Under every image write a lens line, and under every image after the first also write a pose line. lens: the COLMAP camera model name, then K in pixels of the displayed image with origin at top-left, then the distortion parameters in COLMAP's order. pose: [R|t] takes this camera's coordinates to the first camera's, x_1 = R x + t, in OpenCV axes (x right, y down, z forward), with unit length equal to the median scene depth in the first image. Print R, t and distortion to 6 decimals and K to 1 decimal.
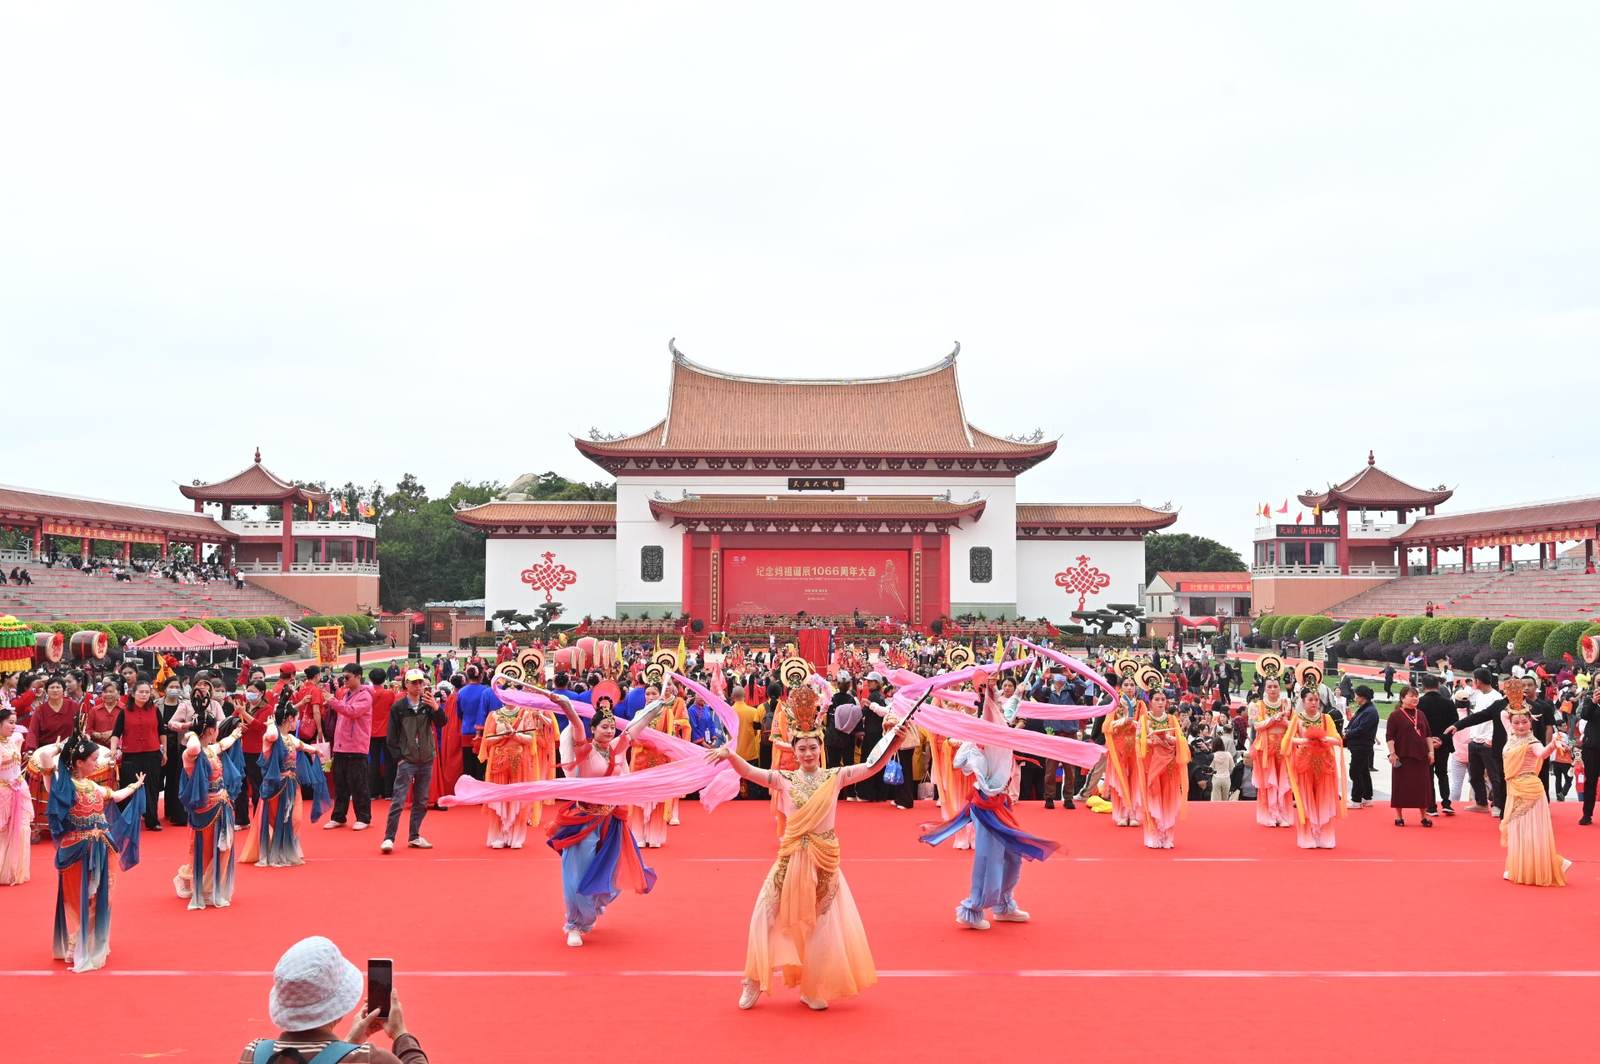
lens RADIAL K [[1377.3, 0, 805.2], [0, 1377.3, 531.1], [0, 0, 1]] dist [0.003532, -0.007699]
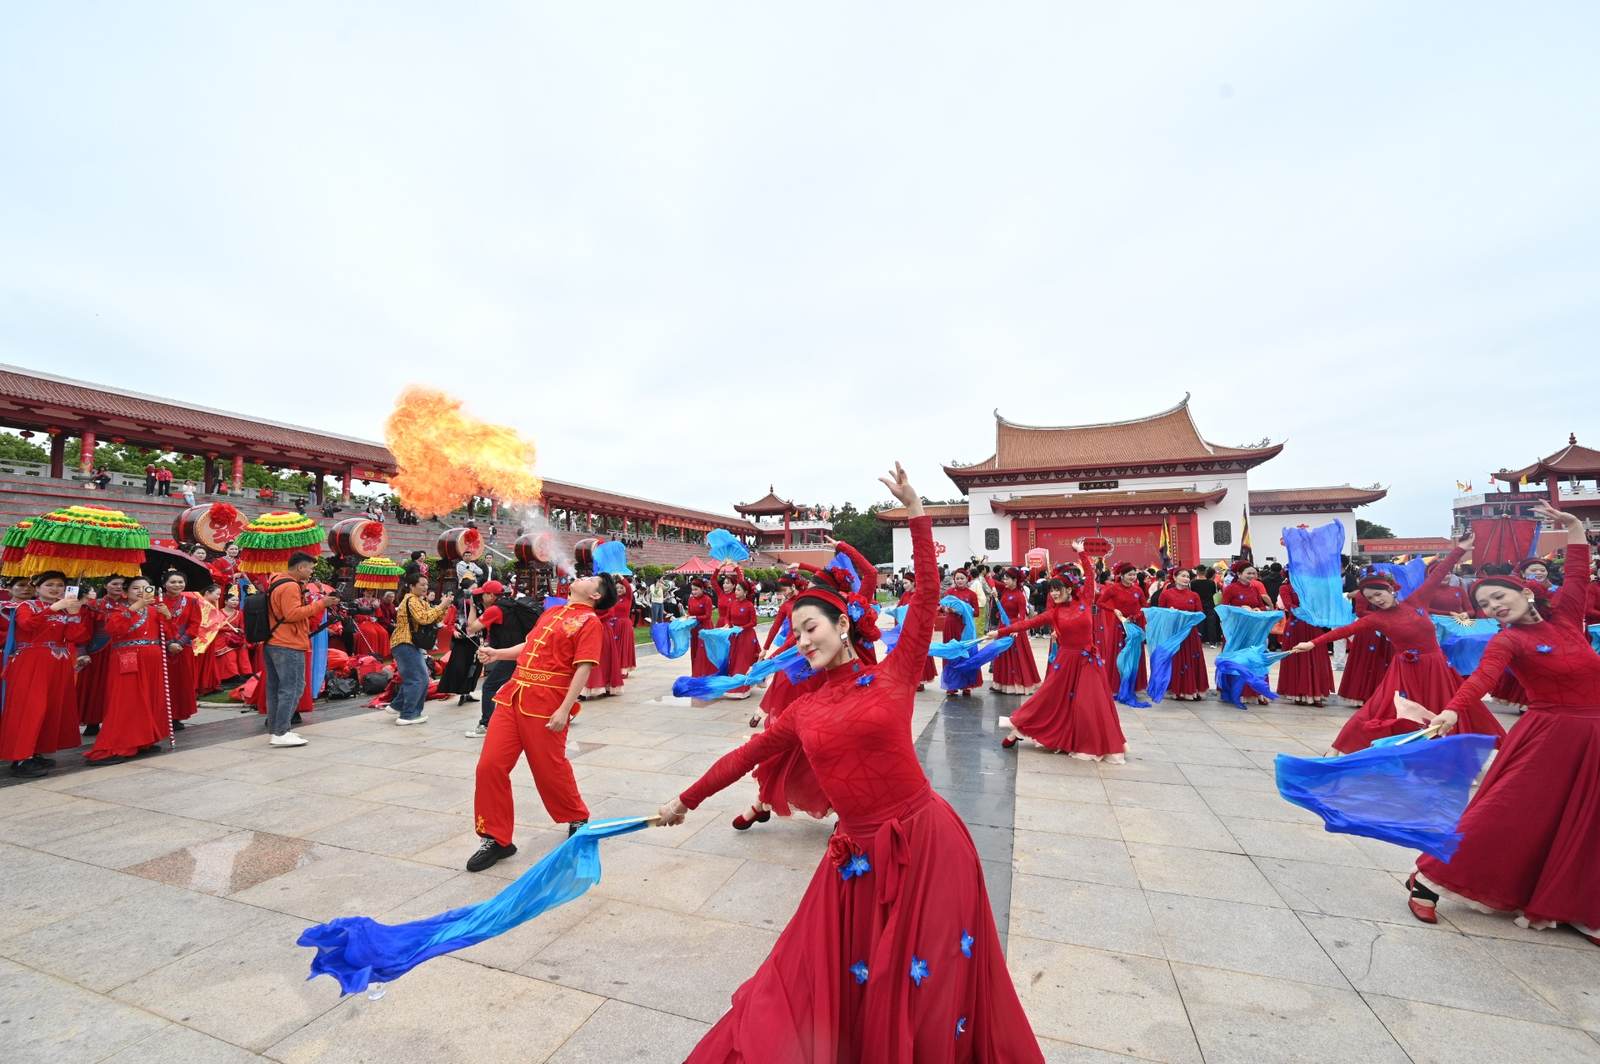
lens RADIAL K [[643.4, 0, 796.7], [0, 643.4, 535.0], [0, 0, 1]] dist [0.000168, 0.000217]
pose [[0.937399, -0.034449, -0.346548, -0.062498], [0.029247, 0.999367, -0.020233, 0.027456], [0.347026, 0.008831, 0.937814, 0.187421]]
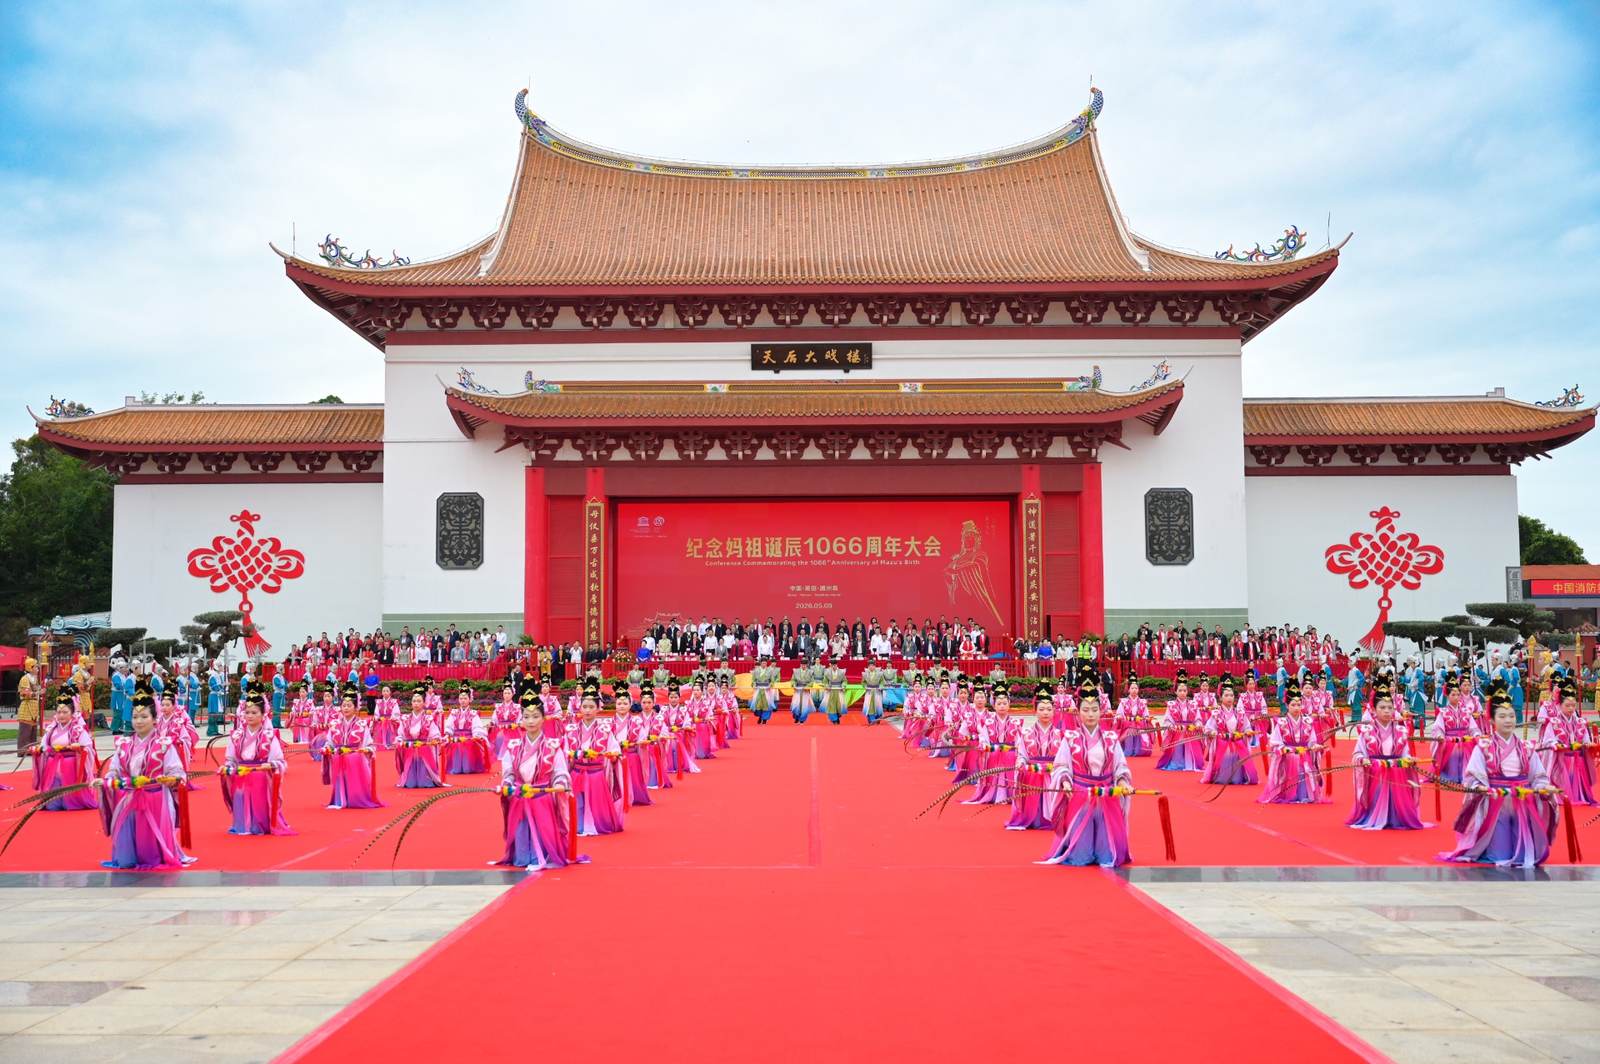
lens RADIAL K [[1789.9, 0, 790.7], [0, 1789.9, 526.9], [0, 0, 1]] dist [-0.010876, 0.000000]
pose [[0.999855, -0.009271, -0.014269, 0.009054], [0.008885, 0.999599, -0.026891, 0.039371], [0.014513, 0.026761, 0.999537, 0.397065]]
